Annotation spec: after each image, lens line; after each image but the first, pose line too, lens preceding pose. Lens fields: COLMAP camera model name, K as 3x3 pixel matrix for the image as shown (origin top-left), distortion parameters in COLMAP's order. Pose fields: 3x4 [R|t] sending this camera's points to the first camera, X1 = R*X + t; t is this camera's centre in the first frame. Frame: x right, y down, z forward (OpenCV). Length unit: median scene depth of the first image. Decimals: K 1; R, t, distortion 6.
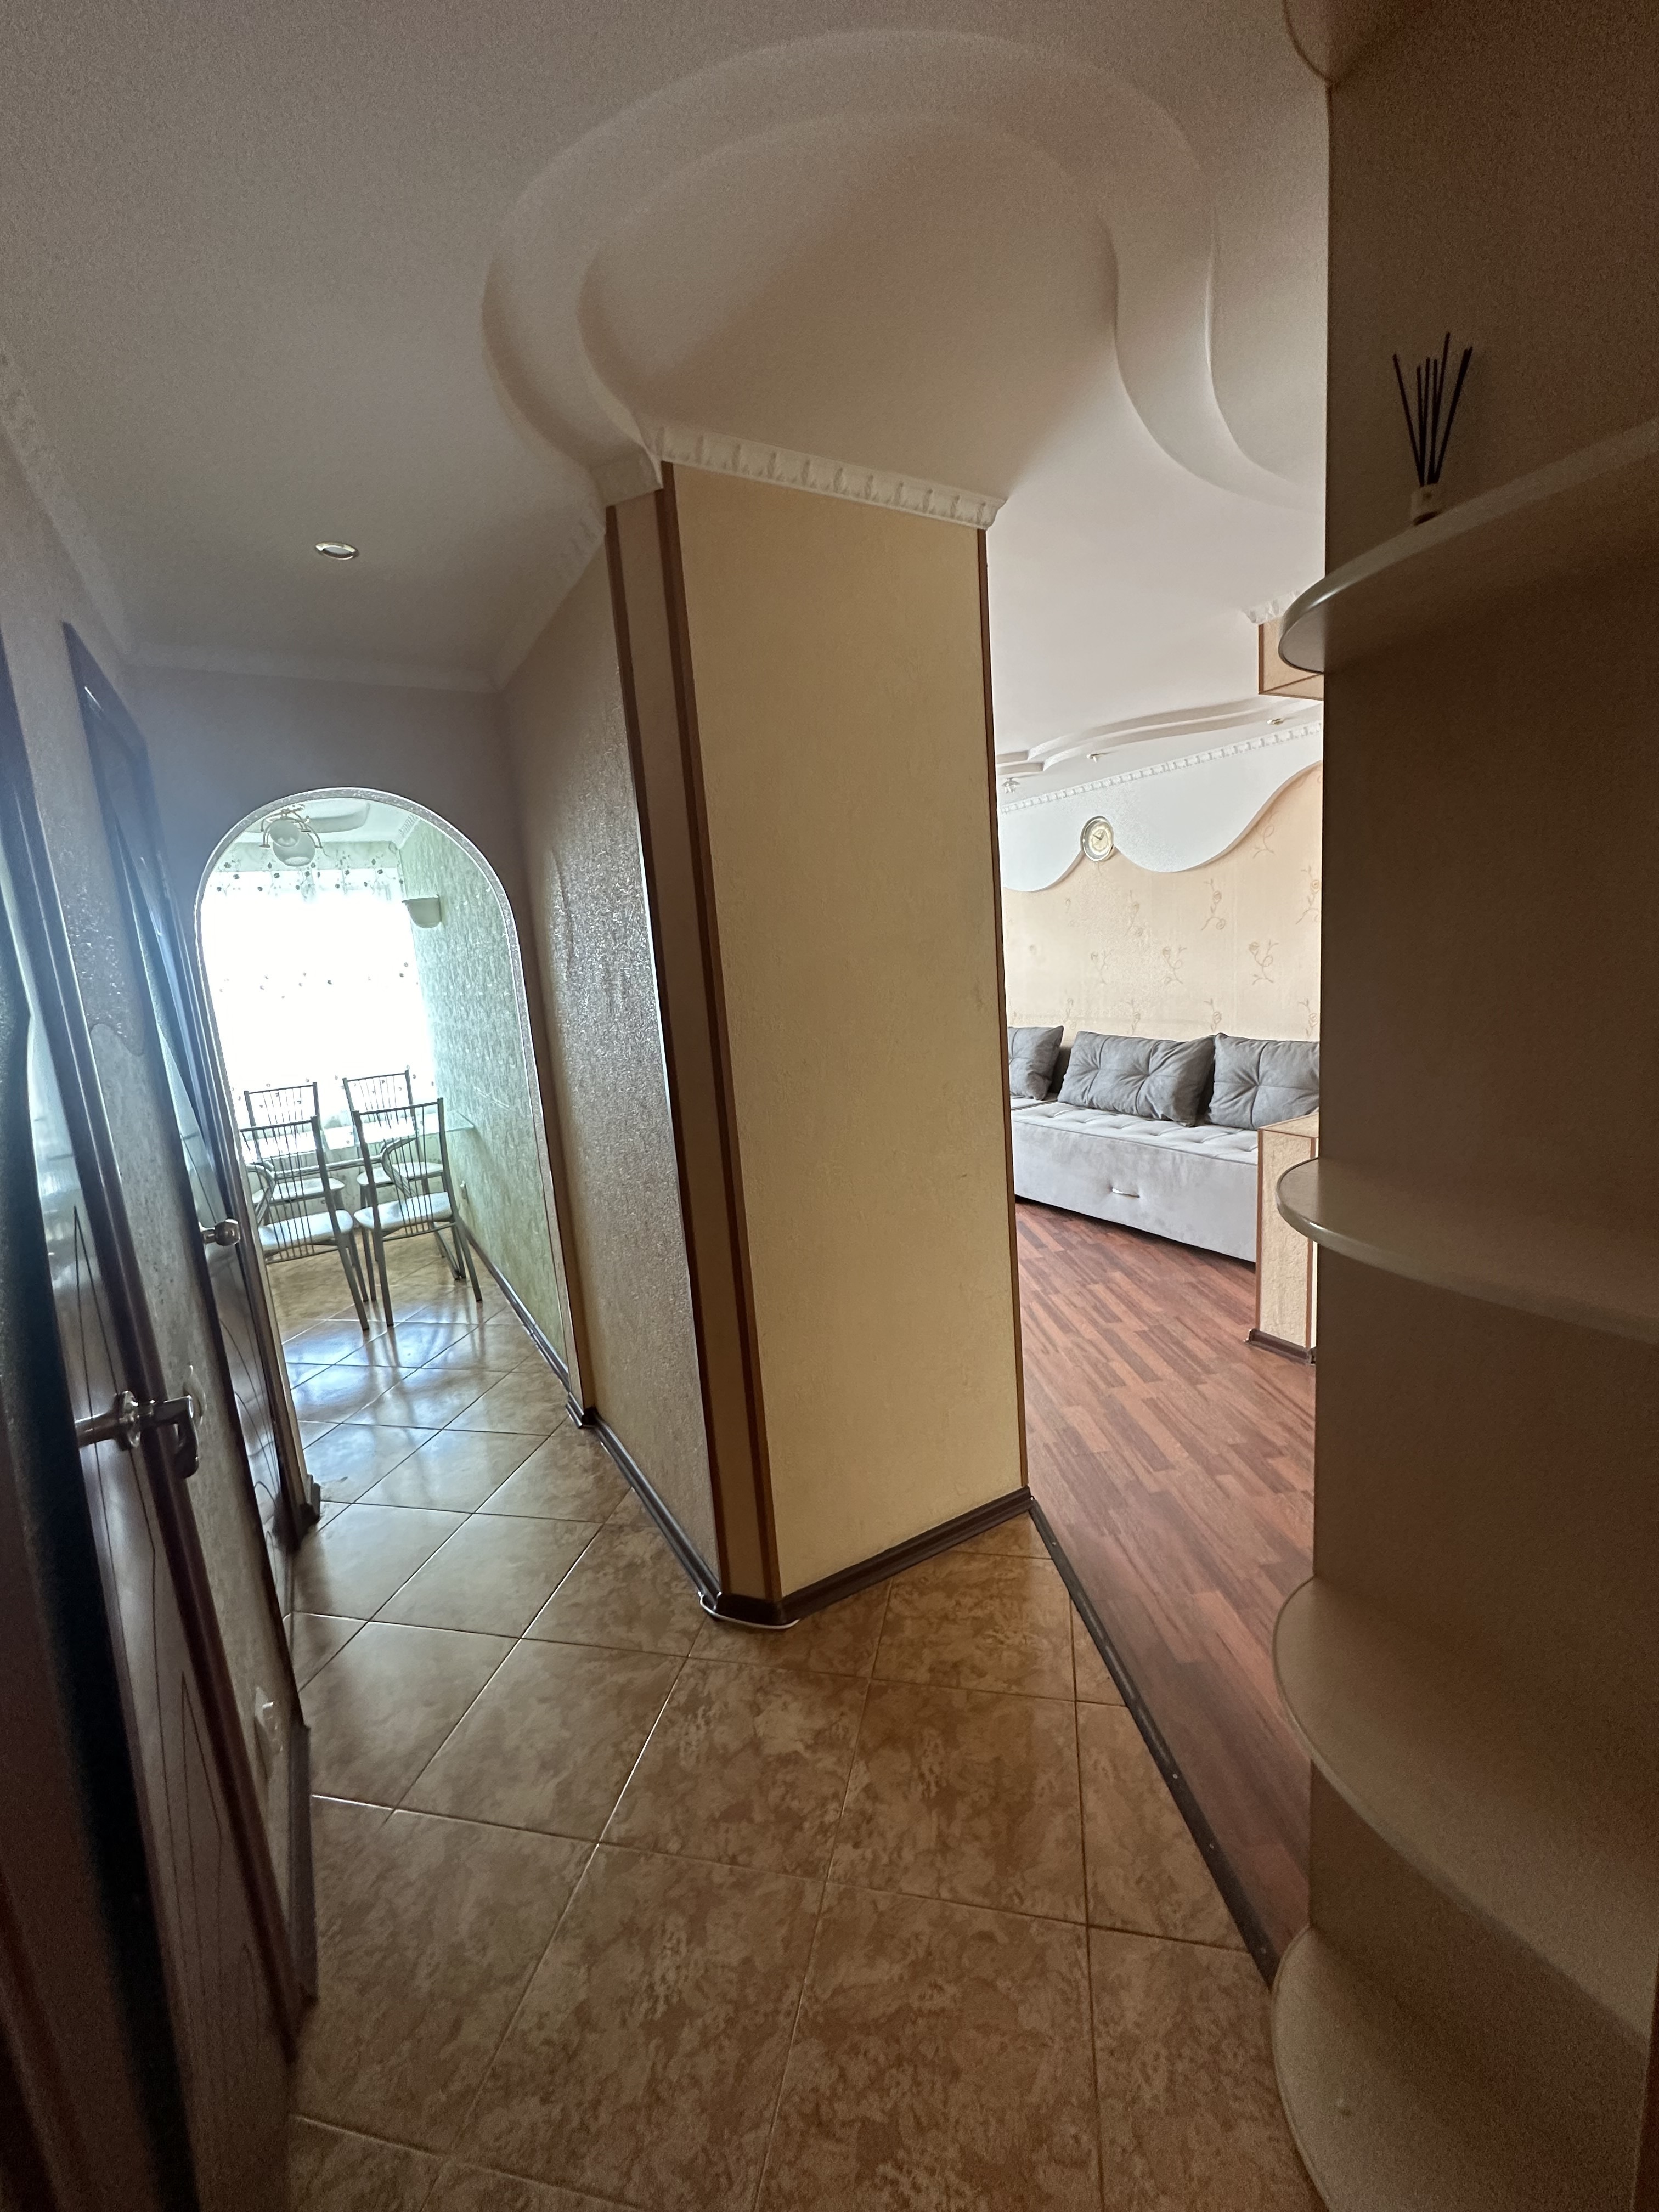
lens RADIAL K [[879.3, 0, 829.2], [0, 879.3, 1103.6], [0, 0, 1]] dist [-0.000088, 0.000764]
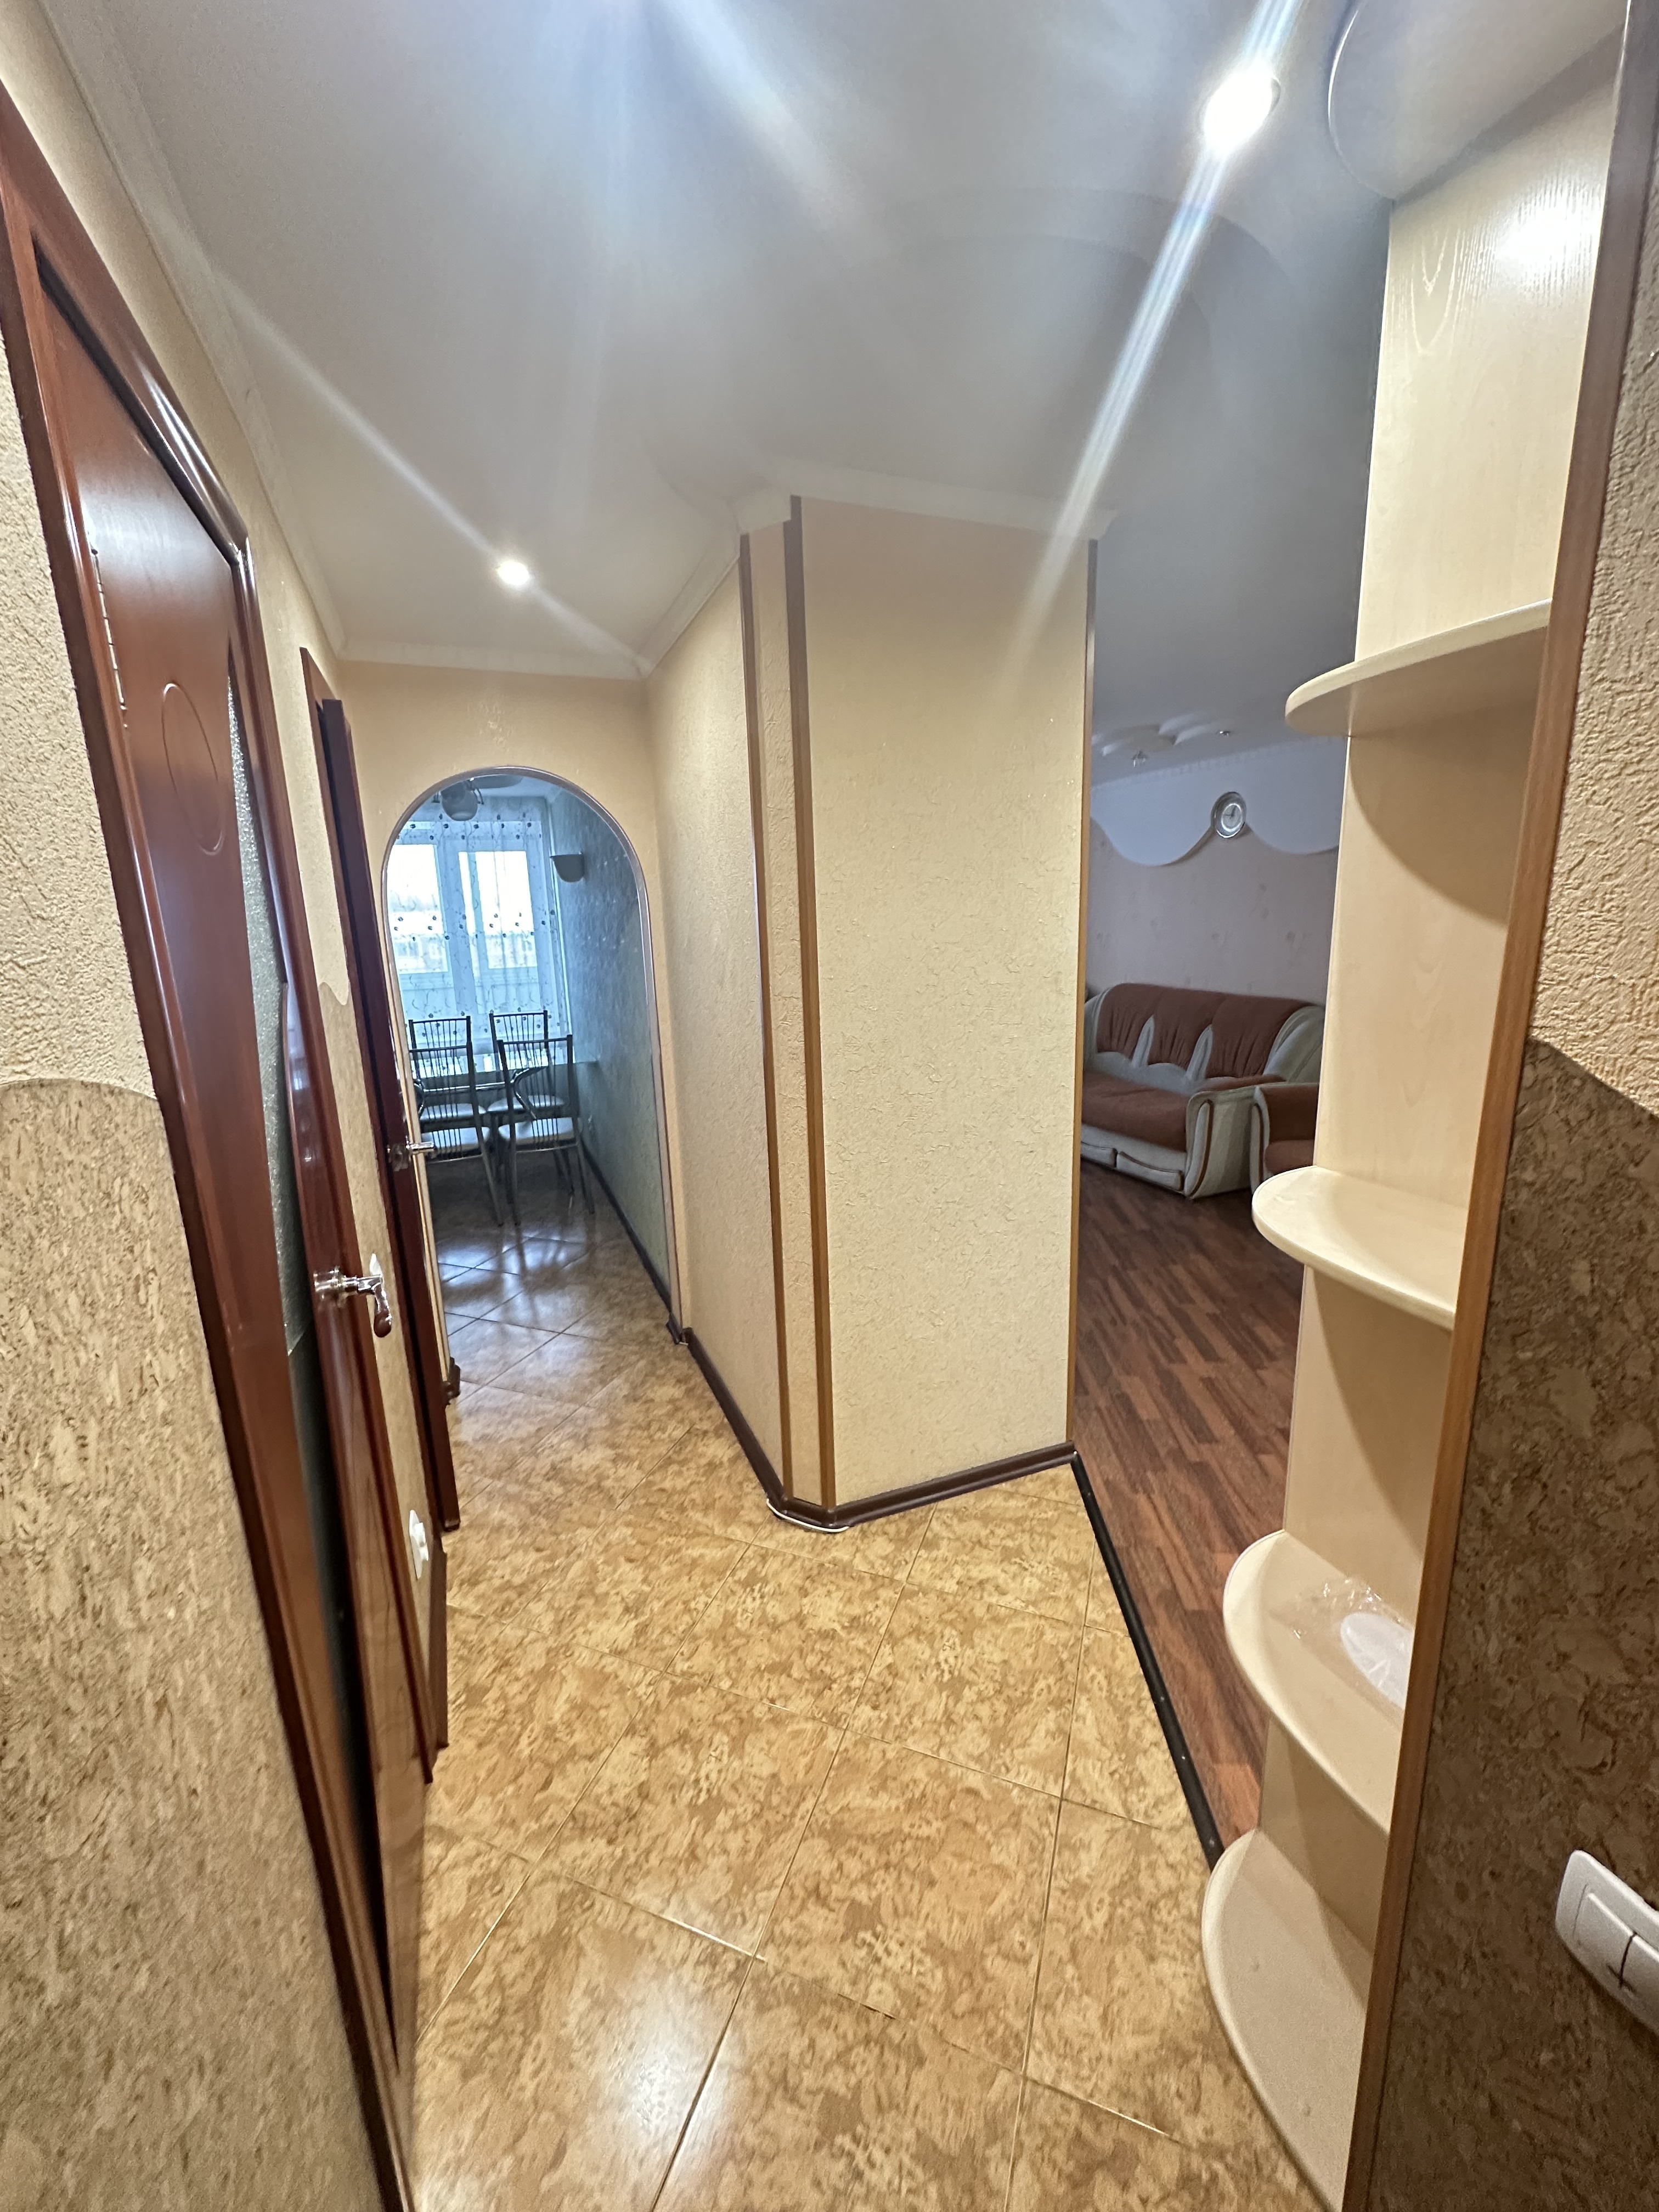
lens RADIAL K [[879.3, 0, 829.2], [0, 879.3, 1103.6], [0, 0, 1]] dist [-0.000088, 0.000764]
pose [[0.988541, 0.074913, -0.131051, 0.053734], [-0.067915, 0.996057, 0.057080, -0.025429], [0.134810, -0.047526, 0.989731, -0.117884]]
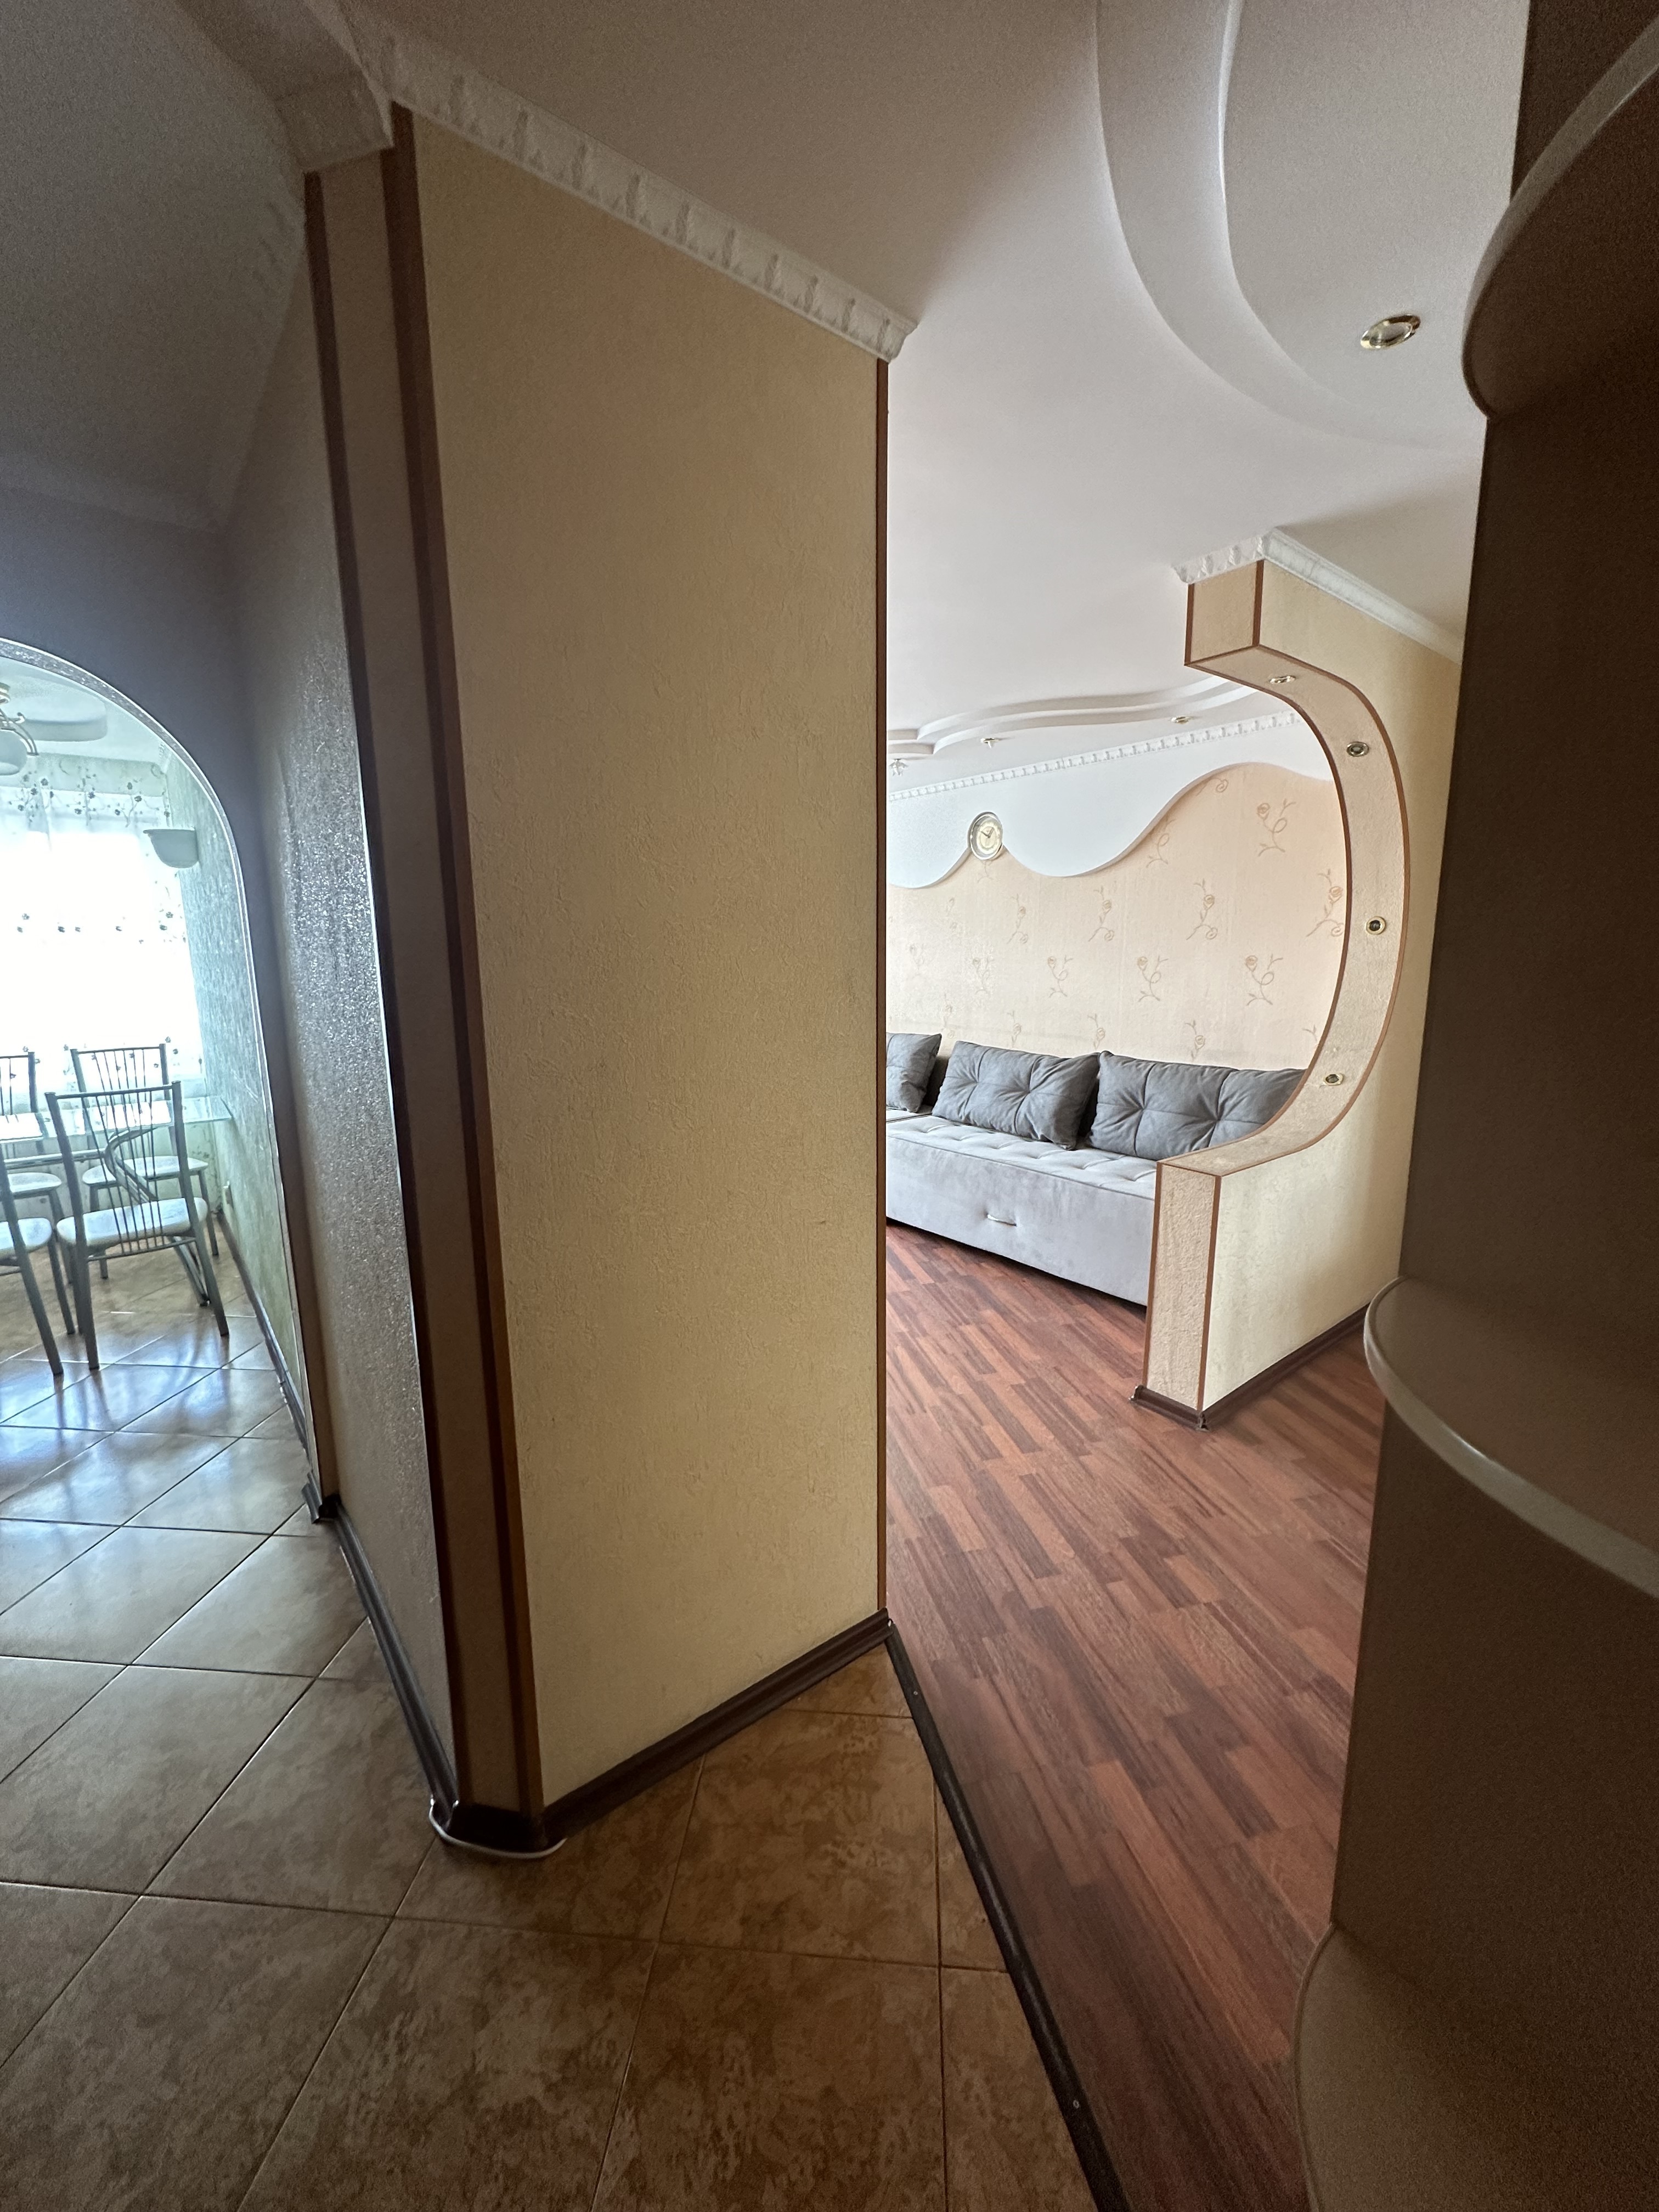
lens RADIAL K [[879.3, 0, 829.2], [0, 879.3, 1103.6], [0, 0, 1]] dist [-0.000088, 0.000764]
pose [[0.988424, 0.043945, 0.145214, 0.052125], [-0.044152, 0.999023, -0.001801, -0.023852], [-0.145151, -0.004631, 0.989399, 0.290385]]
